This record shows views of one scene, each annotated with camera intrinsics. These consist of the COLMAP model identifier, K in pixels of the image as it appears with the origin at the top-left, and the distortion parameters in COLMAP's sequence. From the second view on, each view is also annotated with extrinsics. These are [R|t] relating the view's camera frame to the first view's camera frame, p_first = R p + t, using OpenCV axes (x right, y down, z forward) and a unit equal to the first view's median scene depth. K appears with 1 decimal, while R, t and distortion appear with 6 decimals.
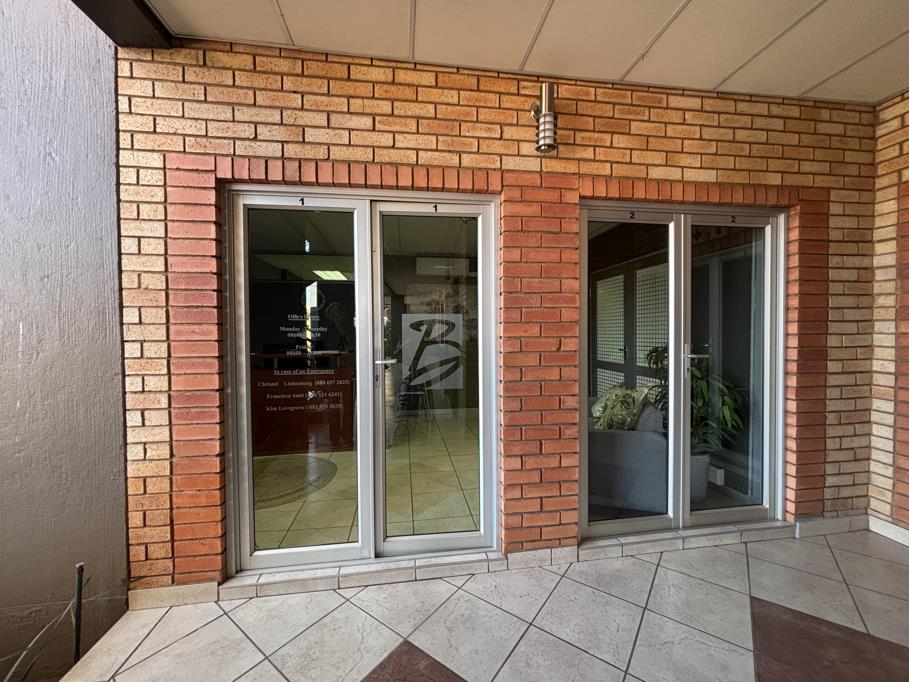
lens RADIAL K [[364.1, 0, 457.1], [0, 364.1, 341.2], [0, 0, 1]] dist [0.002044, -0.000258]
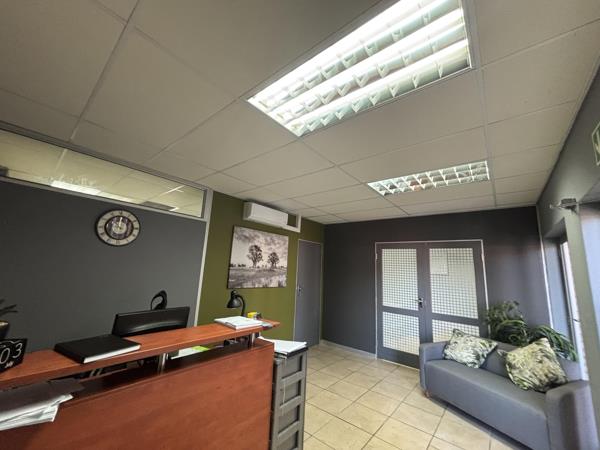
lens RADIAL K [[240.3, 0, 298.6], [0, 240.3, 222.9], [0, 0, 1]] dist [0.002044, -0.000258]
pose [[0.741001, 0.172197, 0.649050, -0.570130], [-0.047070, 0.977504, -0.205599, -0.059580], [-0.669852, 0.121798, 0.732437, 0.570546]]
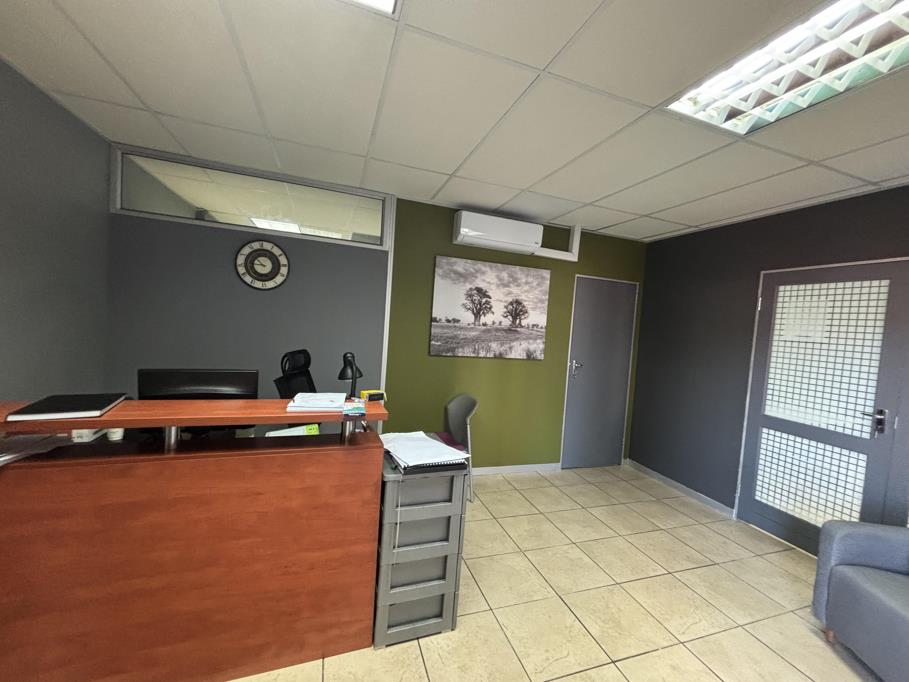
lens RADIAL K [[364.1, 0, 454.7], [0, 364.1, 339.0], [0, 0, 1]] dist [0.002044, -0.000258]
pose [[0.978240, 0.069509, 0.195486, -0.287765], [-0.075680, 0.996837, 0.024264, -0.056914], [-0.193181, -0.038531, 0.980406, 0.571766]]
